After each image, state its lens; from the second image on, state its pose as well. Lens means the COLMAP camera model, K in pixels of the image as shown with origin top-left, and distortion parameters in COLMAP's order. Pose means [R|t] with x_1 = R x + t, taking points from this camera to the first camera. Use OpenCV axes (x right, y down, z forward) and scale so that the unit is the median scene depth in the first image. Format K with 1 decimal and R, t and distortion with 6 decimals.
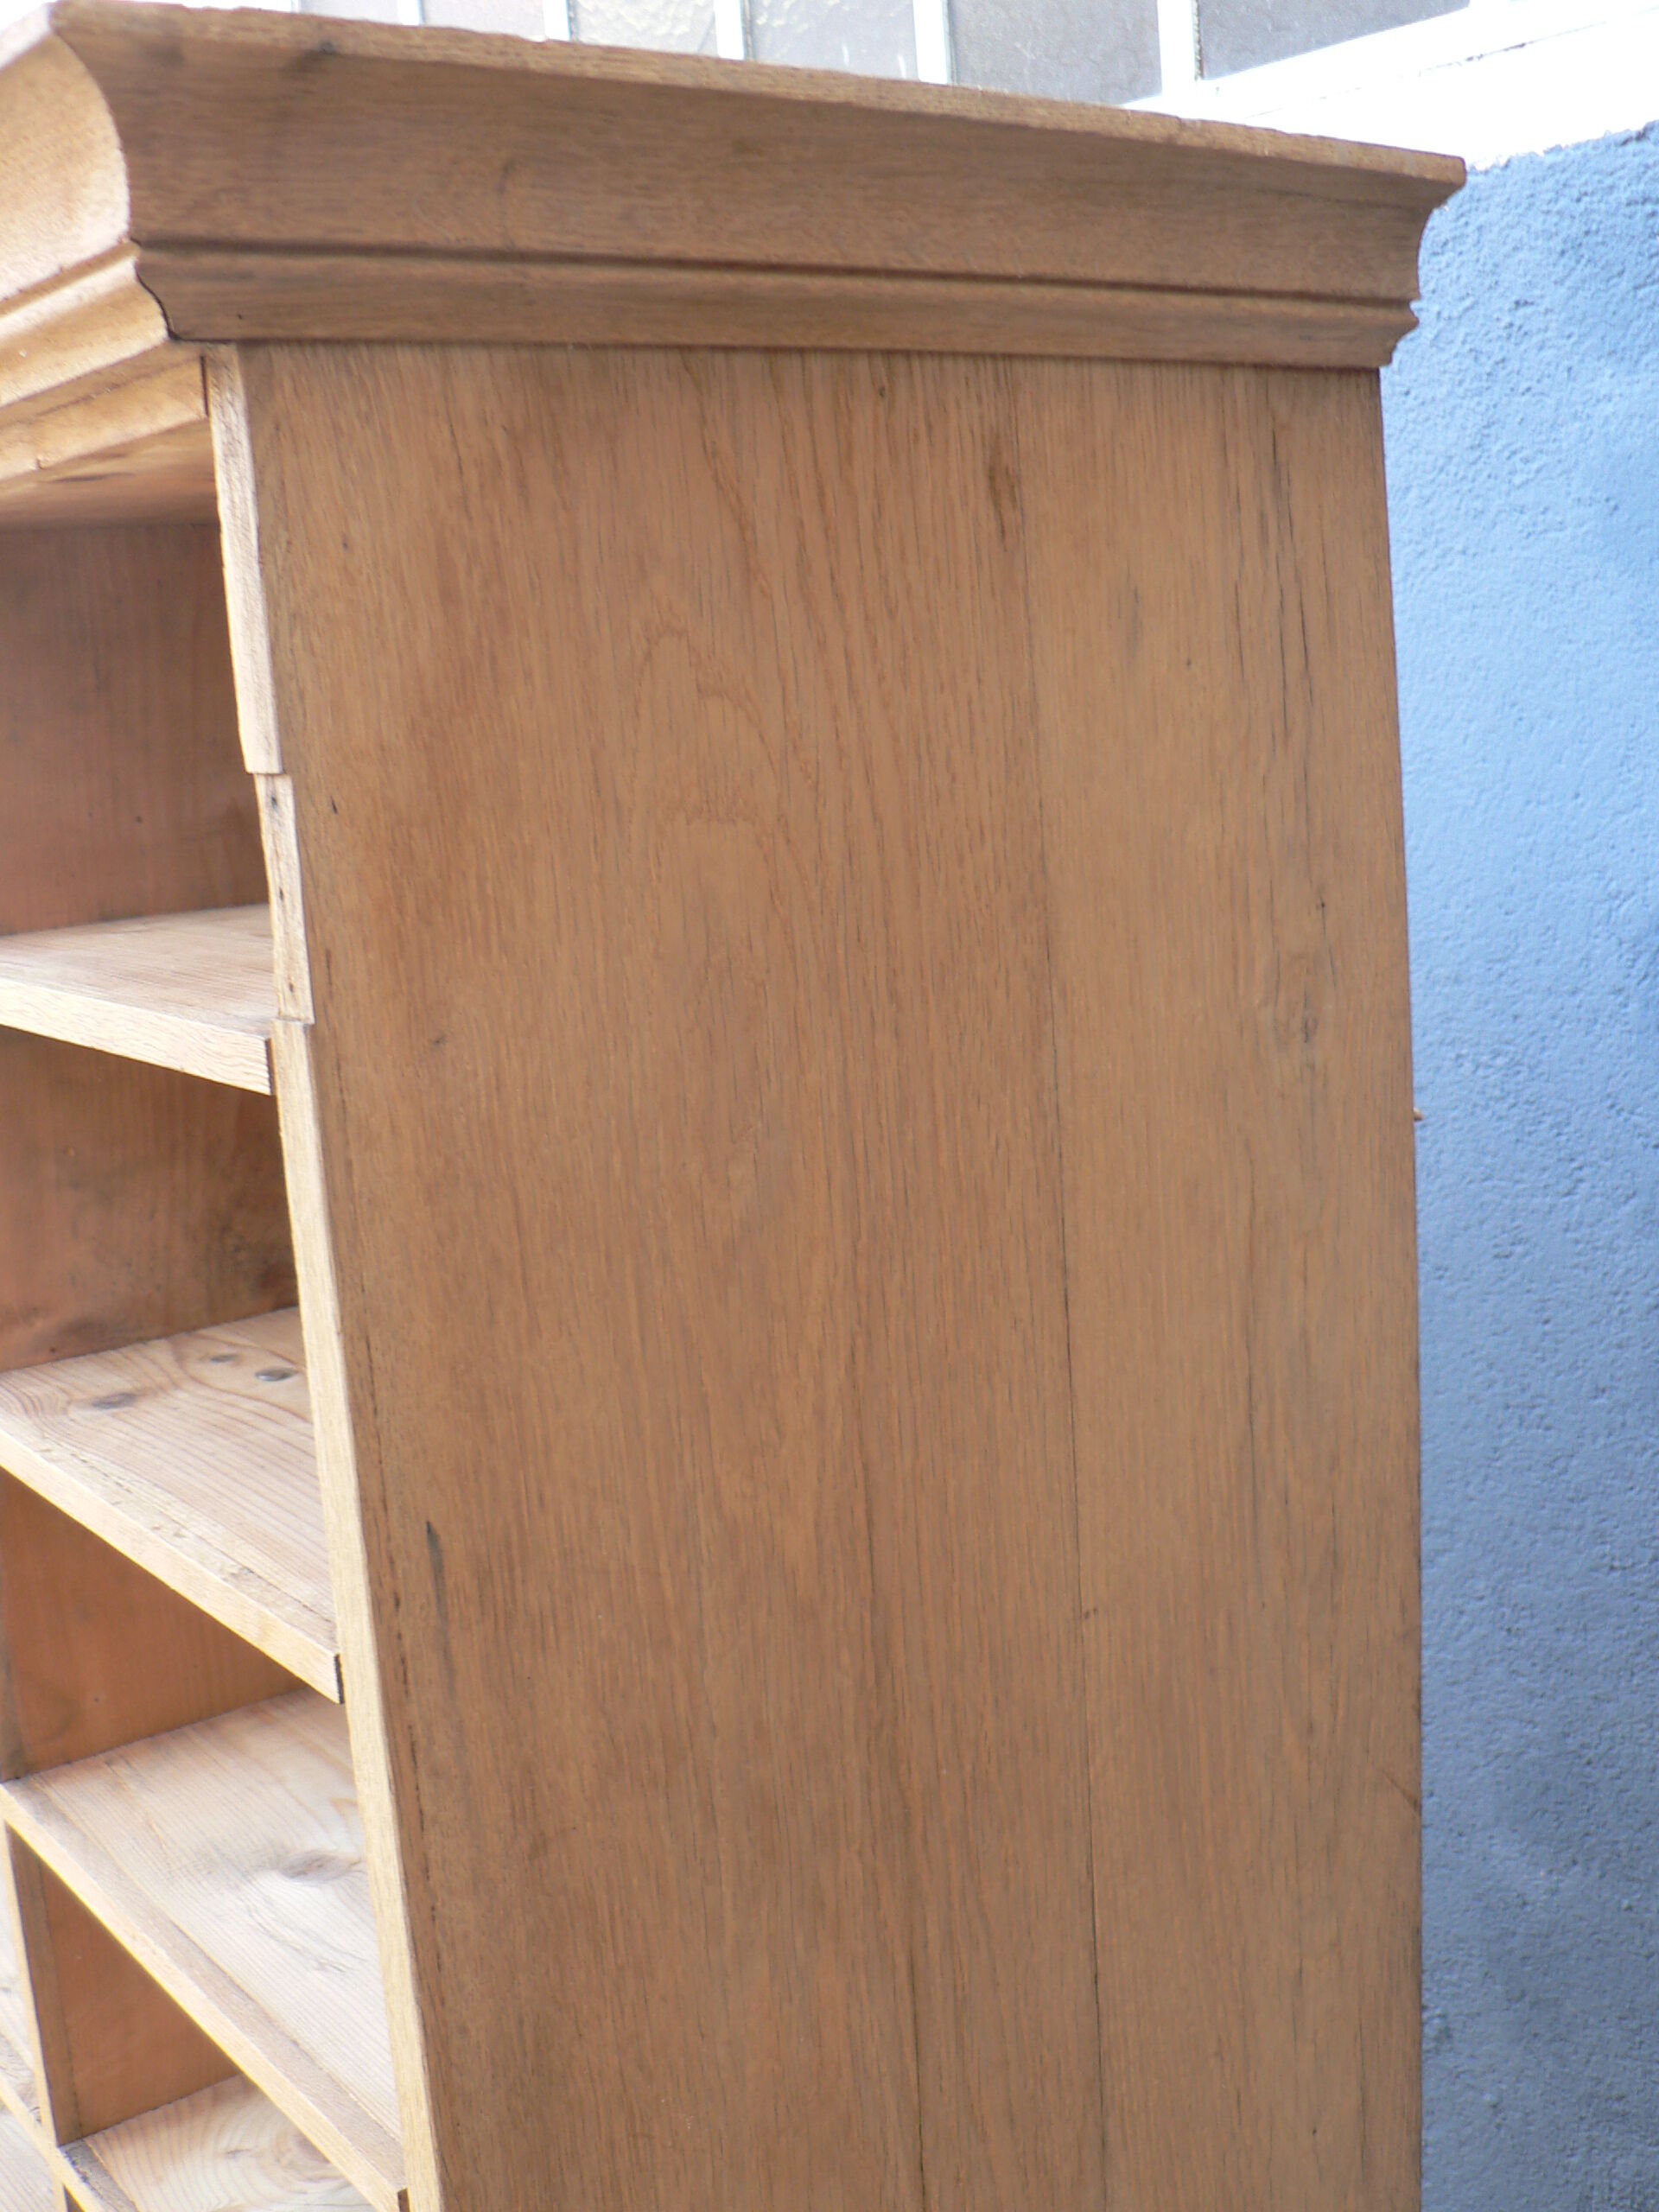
lens RADIAL K [[2442.5, 0, 860.2], [0, 2442.5, 1132.6], [0, 0, 1]] dist [-0.193822, 0.214013]
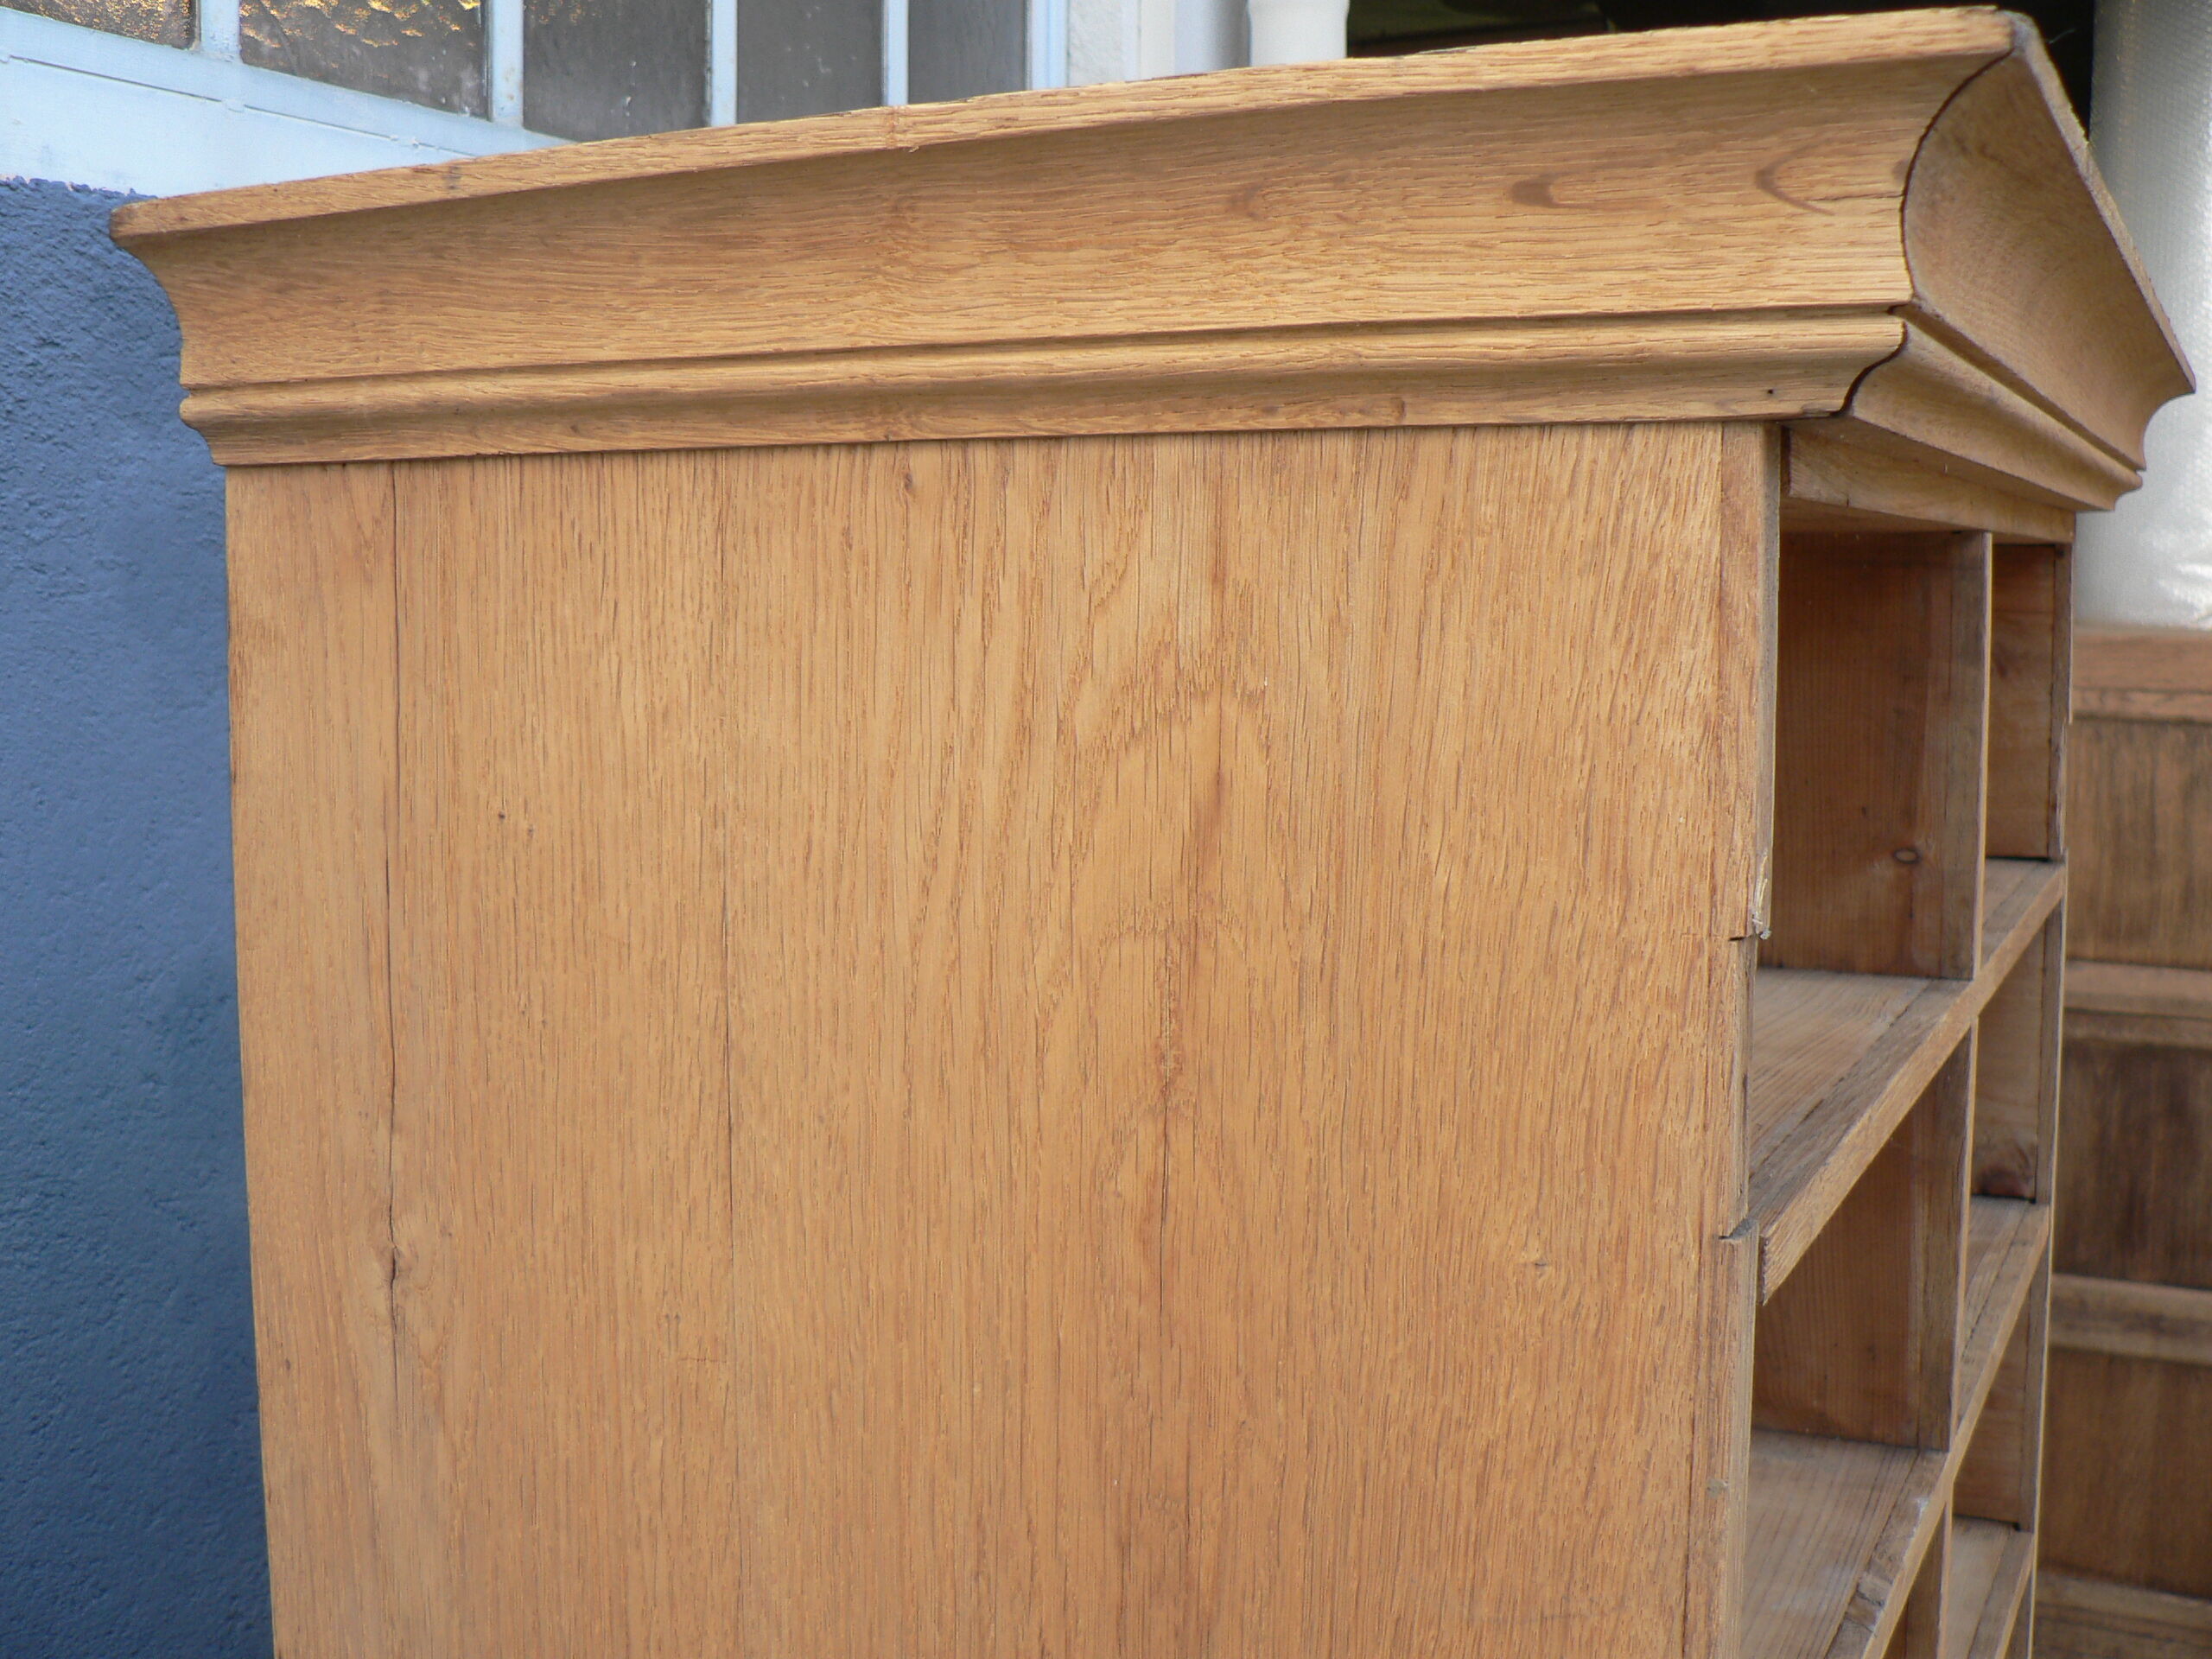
lens RADIAL K [[2409.0, 0, 1096.3], [0, 2409.0, 790.2], [0, 0, 1]] dist [-0.192794, 0.209533]
pose [[-0.418935, -0.020358, 0.907788, -1.012123], [0.208928, 0.970763, 0.118189, -0.299360], [-0.883653, 0.239175, -0.402433, 1.519505]]
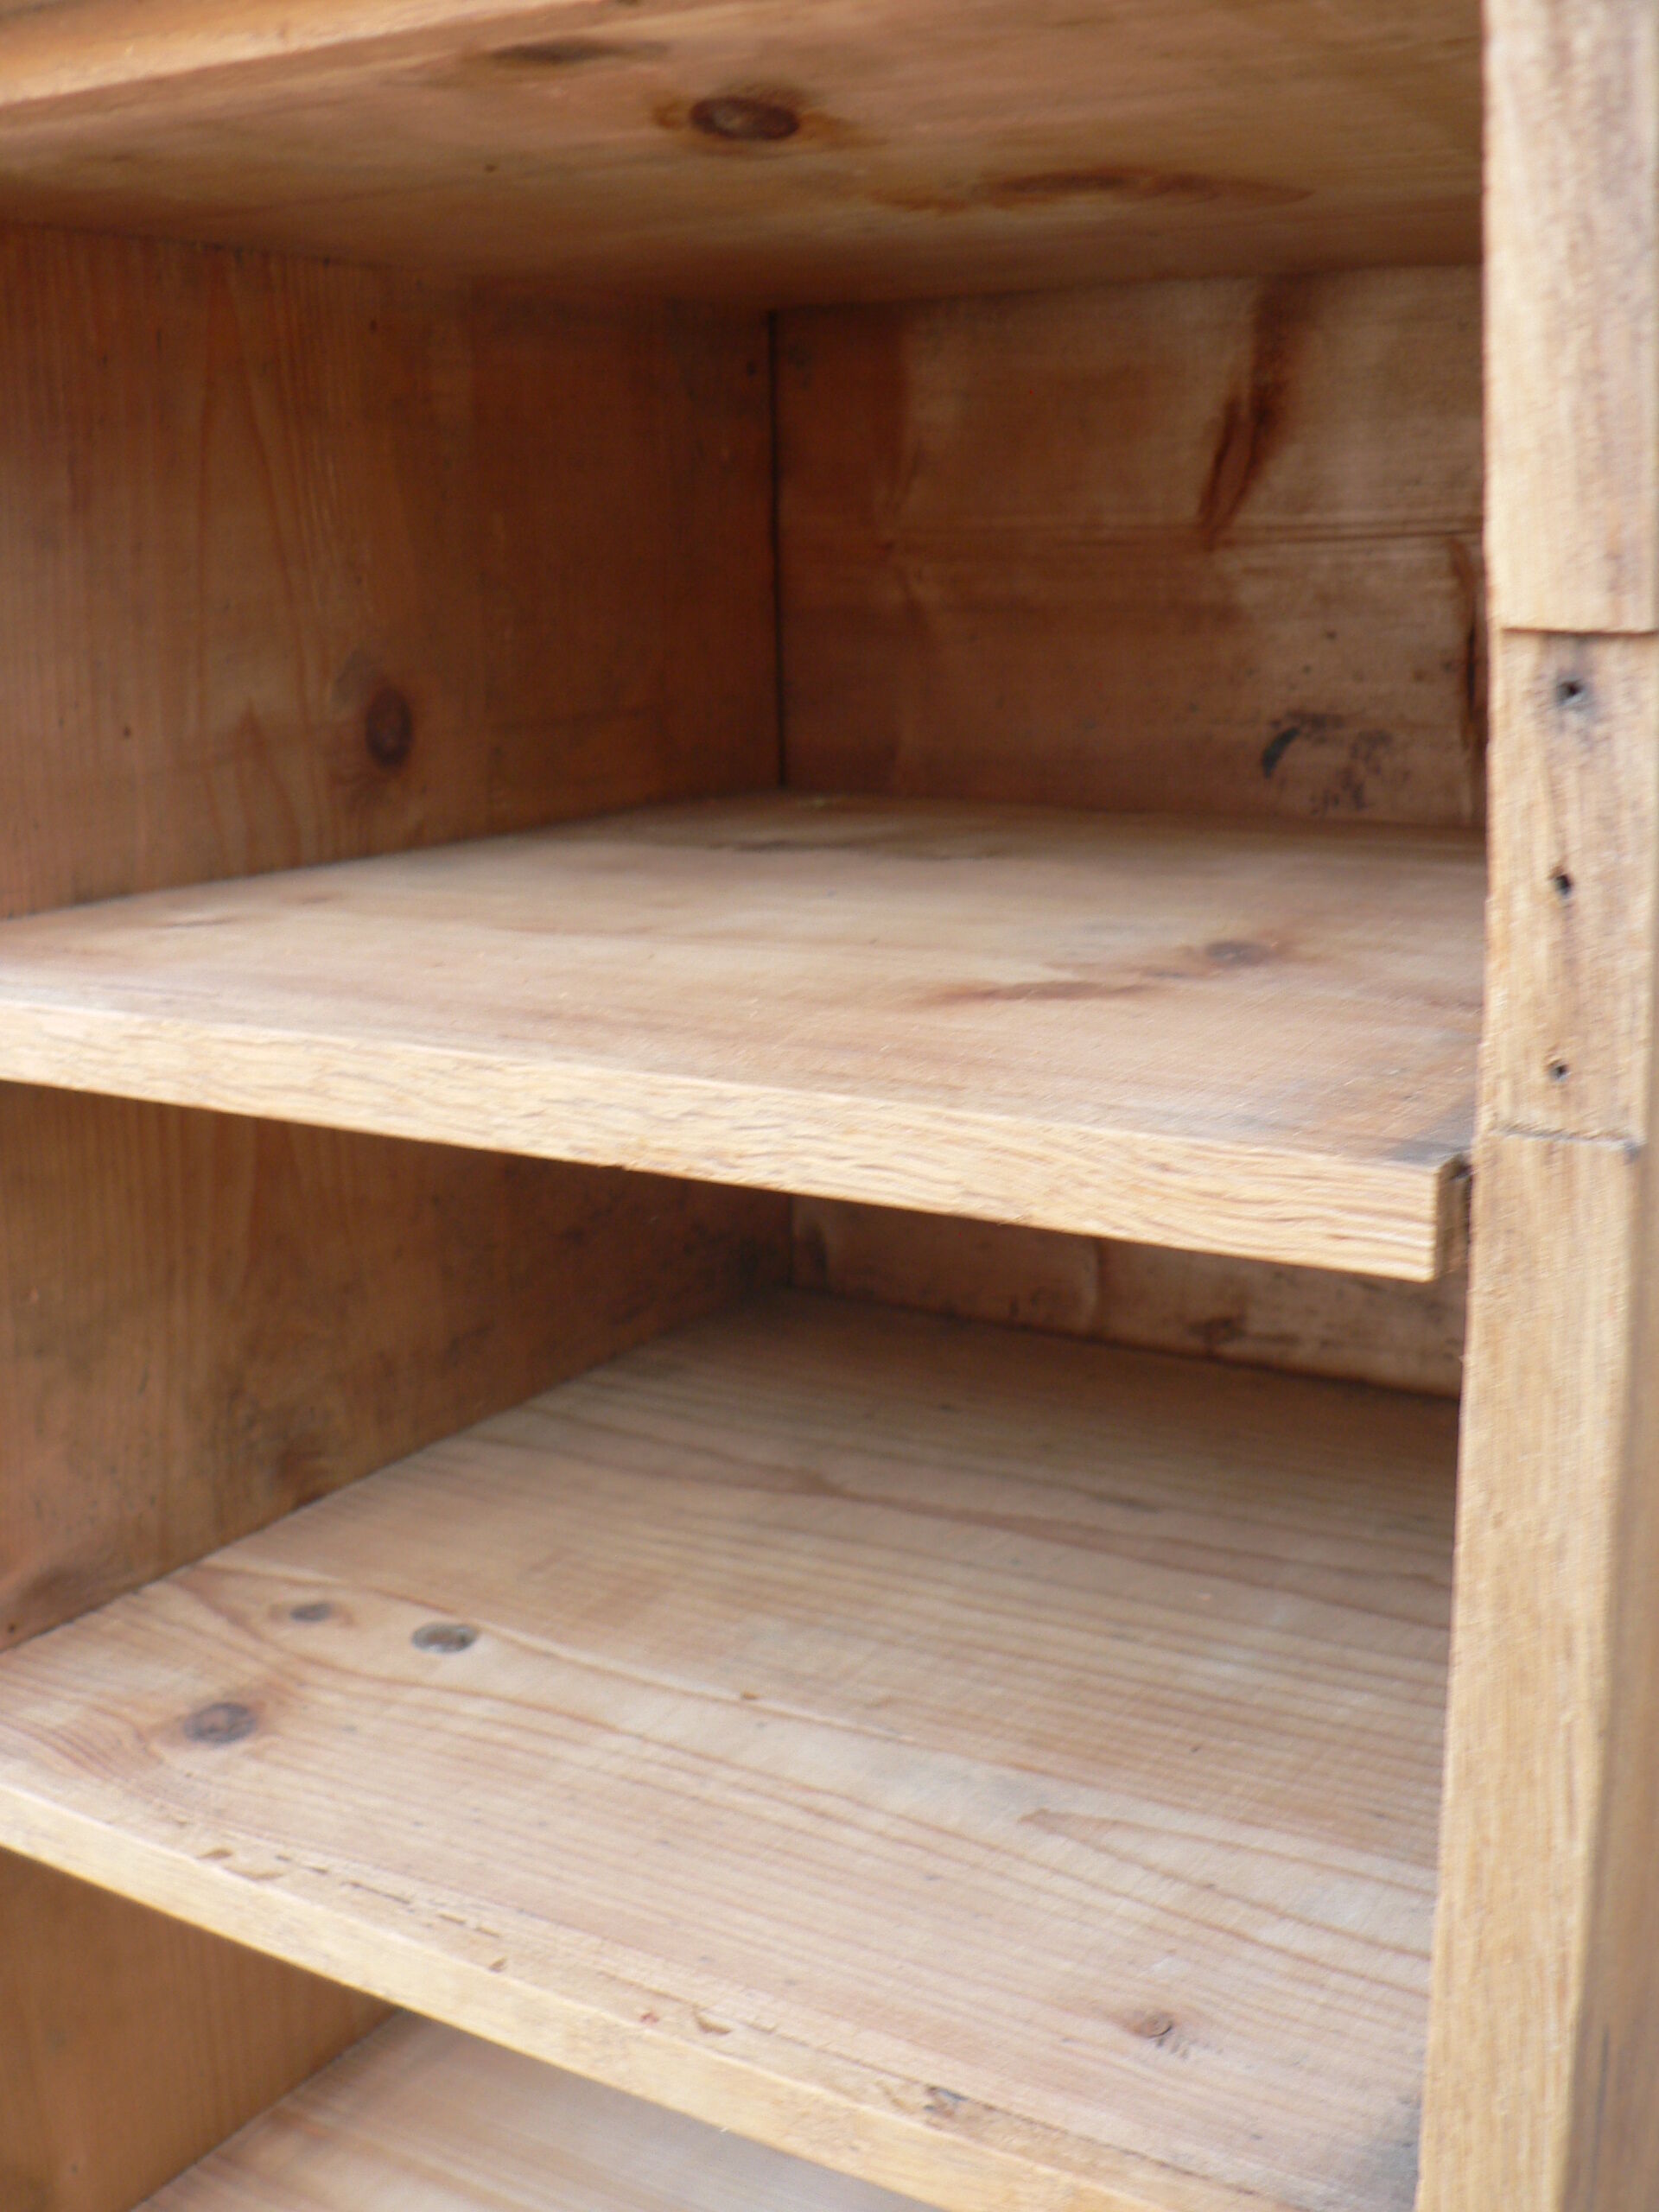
lens RADIAL K [[2442.5, 0, 860.2], [0, 2442.5, 1132.6], [0, 0, 1]] dist [-0.193822, 0.214013]
pose [[0.932832, -0.043286, 0.357703, -0.339392], [0.034671, 0.998934, 0.030467, -0.041798], [-0.358641, -0.016018, 0.933338, 0.367812]]
